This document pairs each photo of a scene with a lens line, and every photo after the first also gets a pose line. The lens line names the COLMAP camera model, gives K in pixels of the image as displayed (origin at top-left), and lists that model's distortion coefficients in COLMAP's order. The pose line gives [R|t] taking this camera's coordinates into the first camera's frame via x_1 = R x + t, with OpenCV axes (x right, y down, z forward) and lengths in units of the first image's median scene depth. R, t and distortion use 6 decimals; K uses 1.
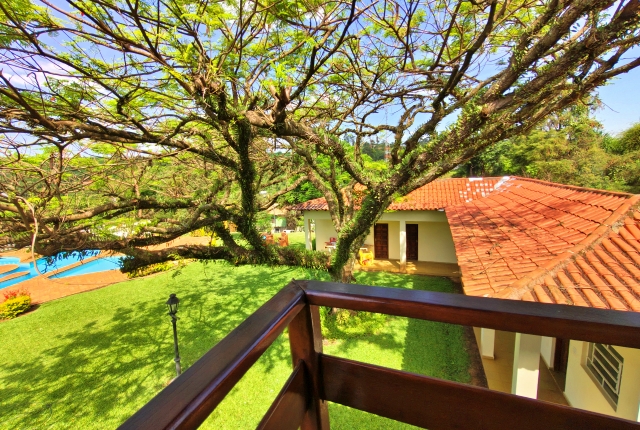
lens RADIAL K [[272.5, 0, 320.7], [0, 272.5, 212.0], [0, 0, 1]] dist [-0.002028, -0.000669]
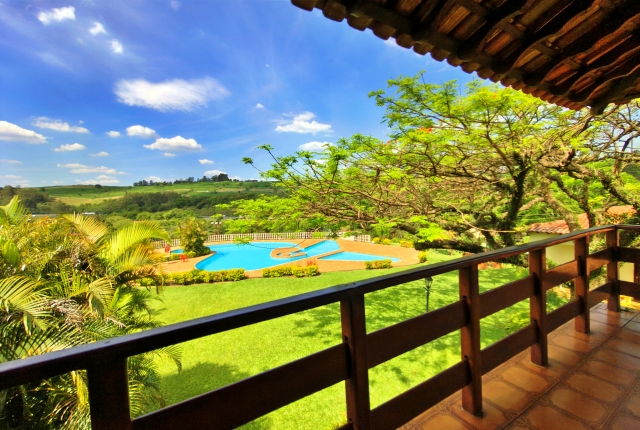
lens RADIAL K [[272.2, 0, 321.4], [0, 272.2, 213.4], [0, 0, 1]] dist [-0.000042, -0.000587]
pose [[0.786441, 0.062168, -0.614529, -0.092574], [-0.105119, 0.993879, -0.033981, 0.065661], [0.608655, 0.091323, 0.788162, -0.420113]]
